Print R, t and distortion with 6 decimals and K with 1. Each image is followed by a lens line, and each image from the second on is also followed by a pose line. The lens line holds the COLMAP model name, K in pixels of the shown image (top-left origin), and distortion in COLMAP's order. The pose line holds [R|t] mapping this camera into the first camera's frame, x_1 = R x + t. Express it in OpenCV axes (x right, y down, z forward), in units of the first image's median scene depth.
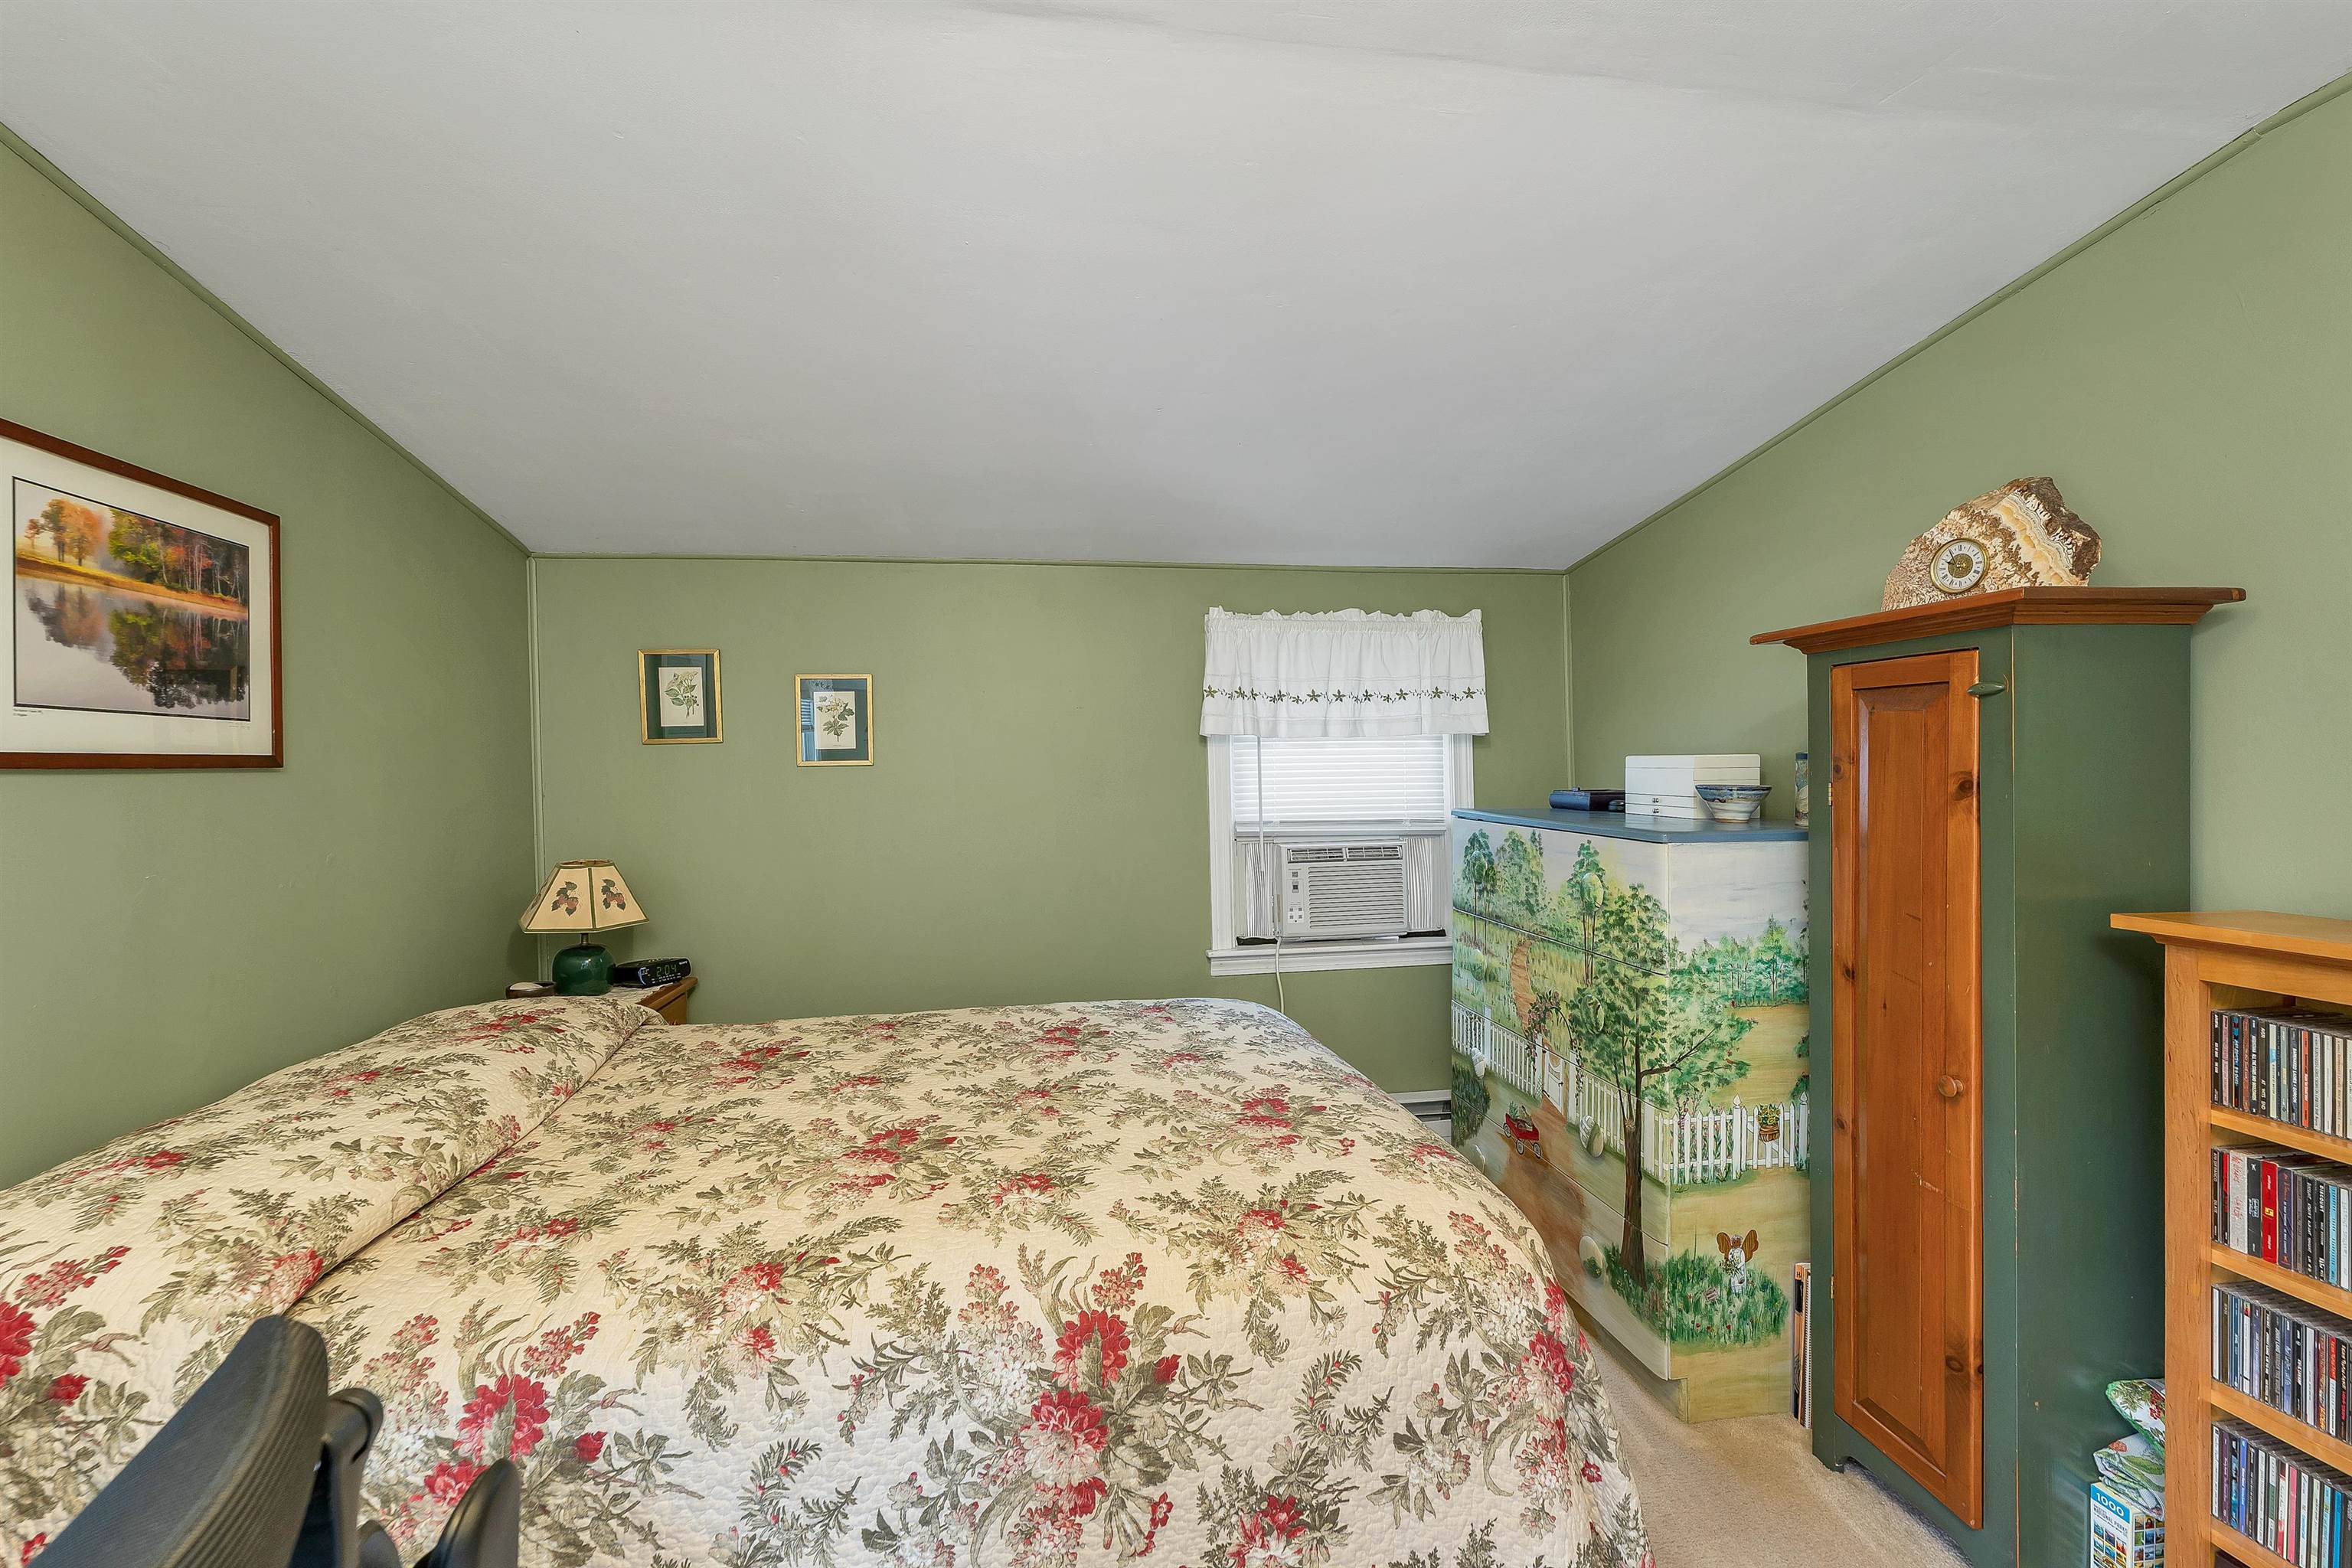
lens RADIAL K [[985.5, 0, 1201.1], [0, 985.5, 773.4], [0, 0, 1]] dist [0.000527, -0.000366]
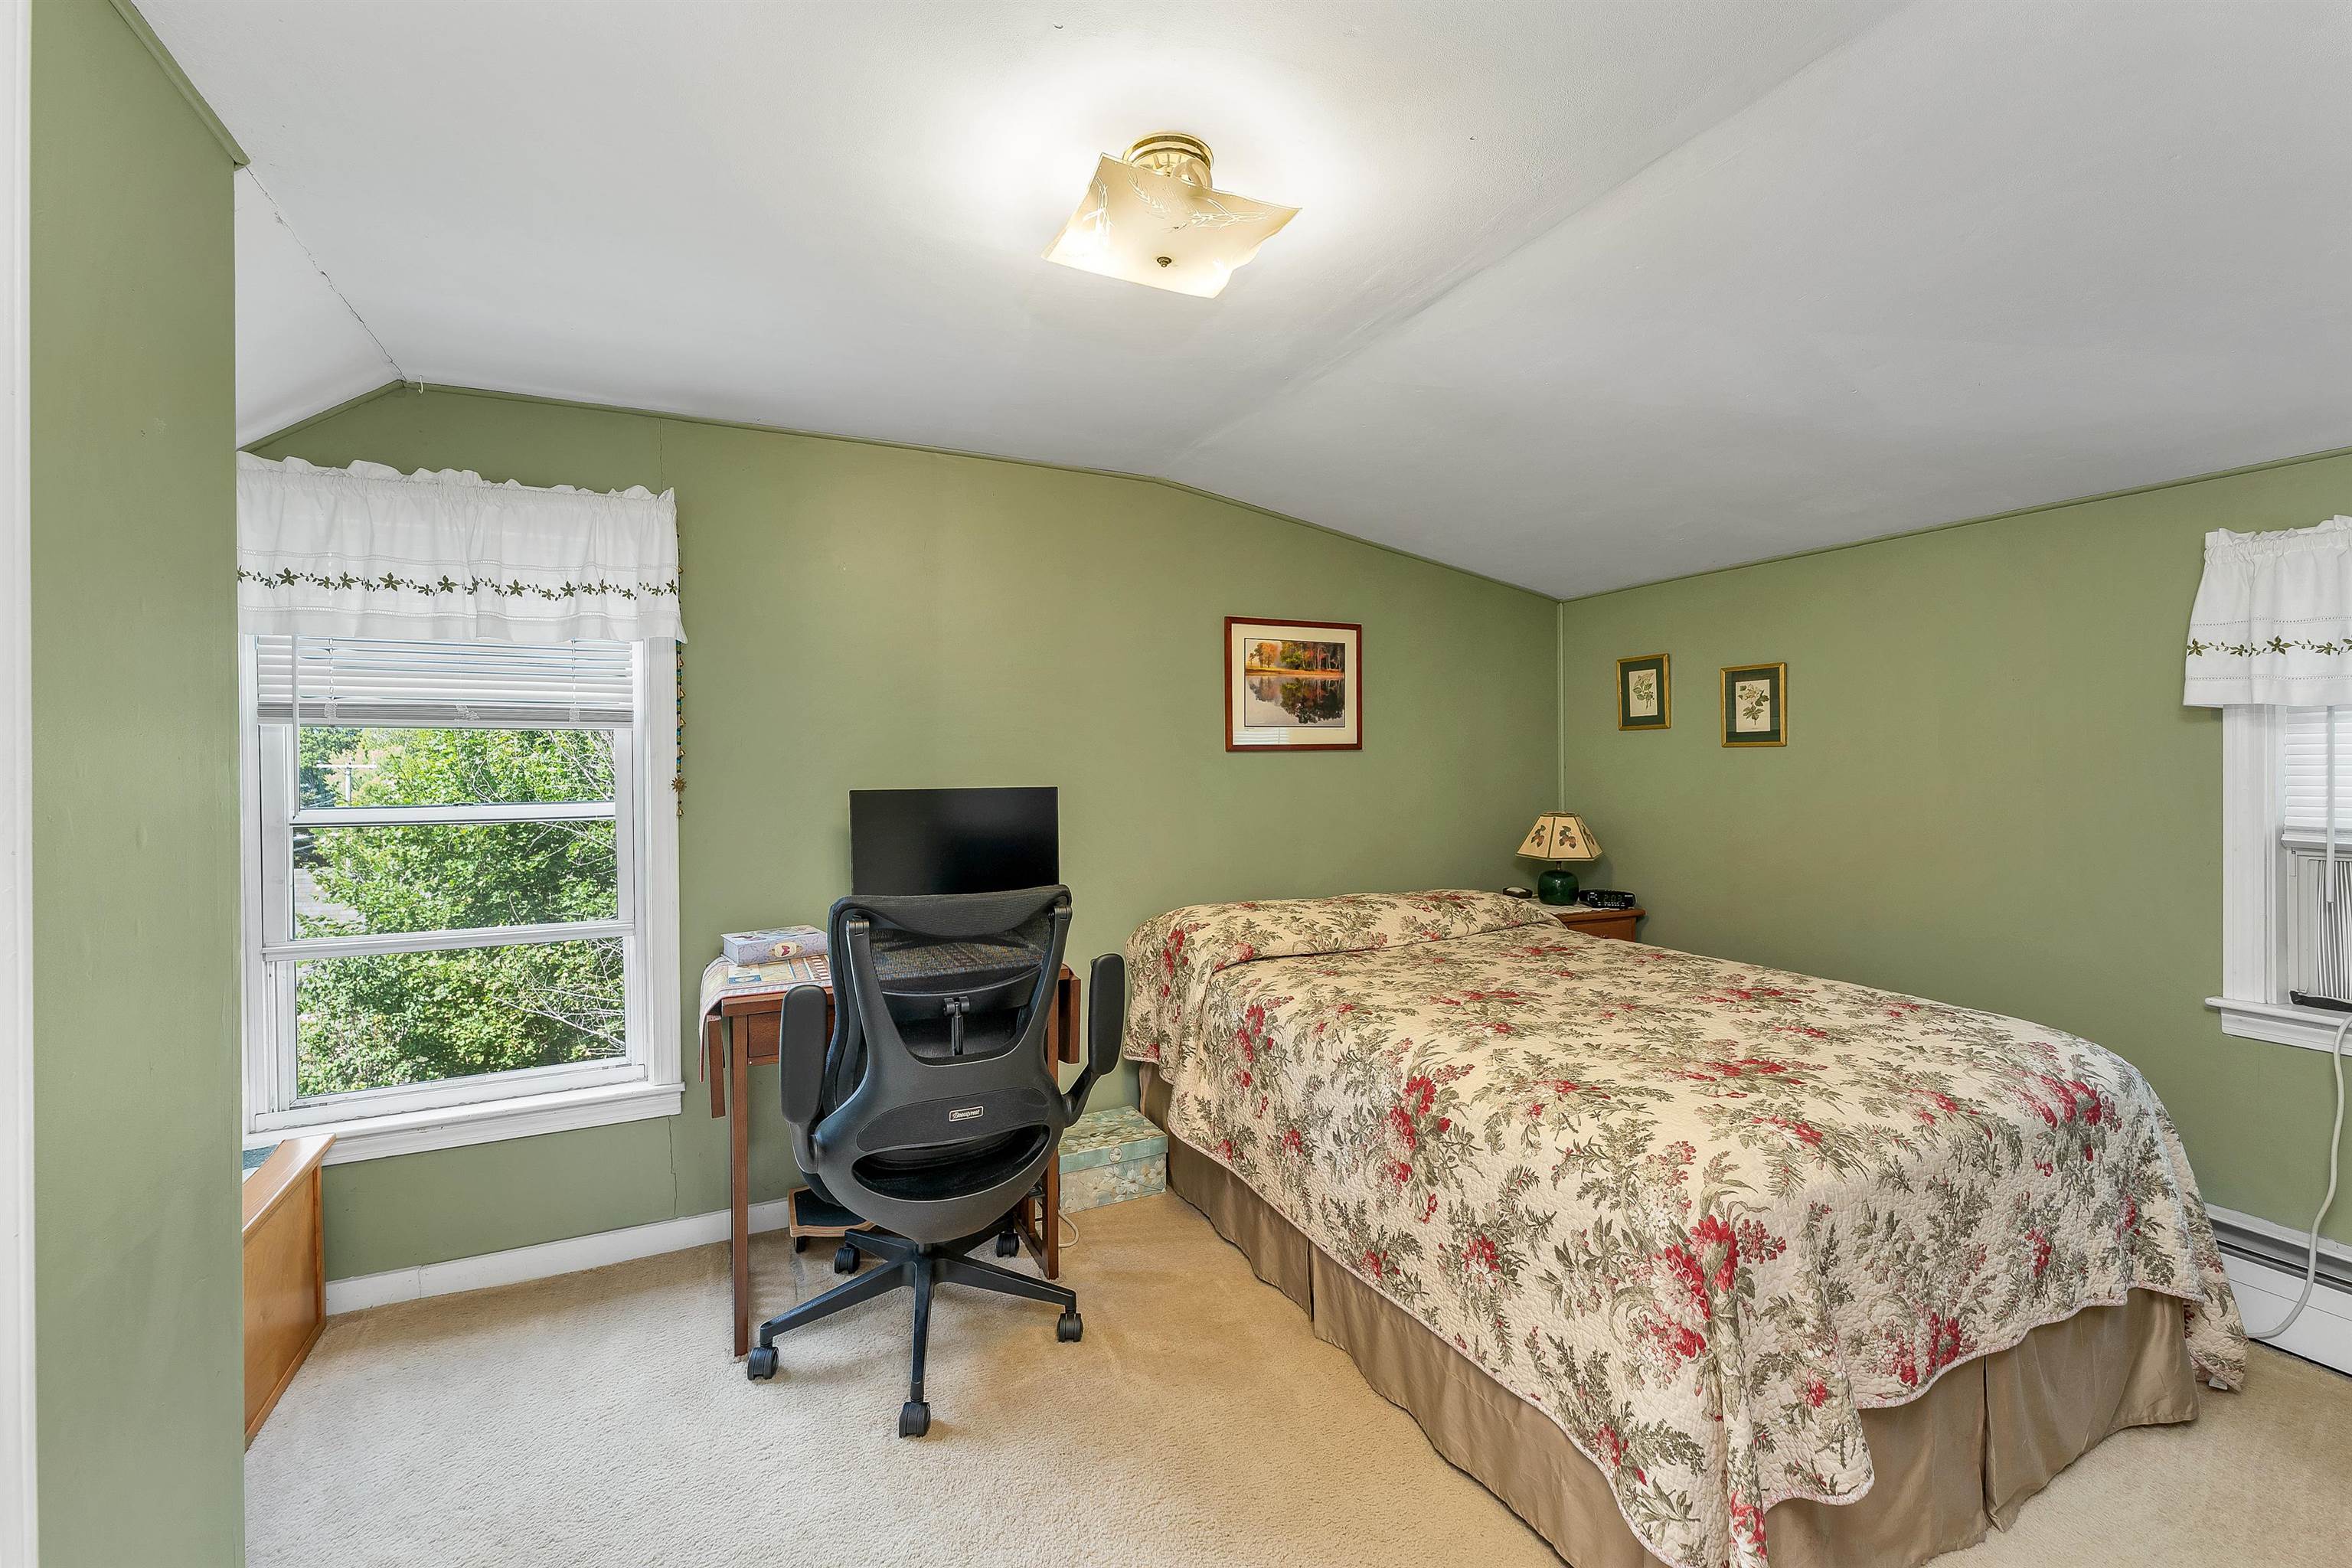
lens RADIAL K [[983.2, 0, 1156.5], [0, 983.2, 758.4], [0, 0, 1]] dist [0.000613, 0.000324]
pose [[0.259659, 0.012311, -0.965622, 1.130487], [-0.000467, 0.999920, 0.012623, -0.016810], [0.965700, -0.002827, 0.259644, 0.097514]]
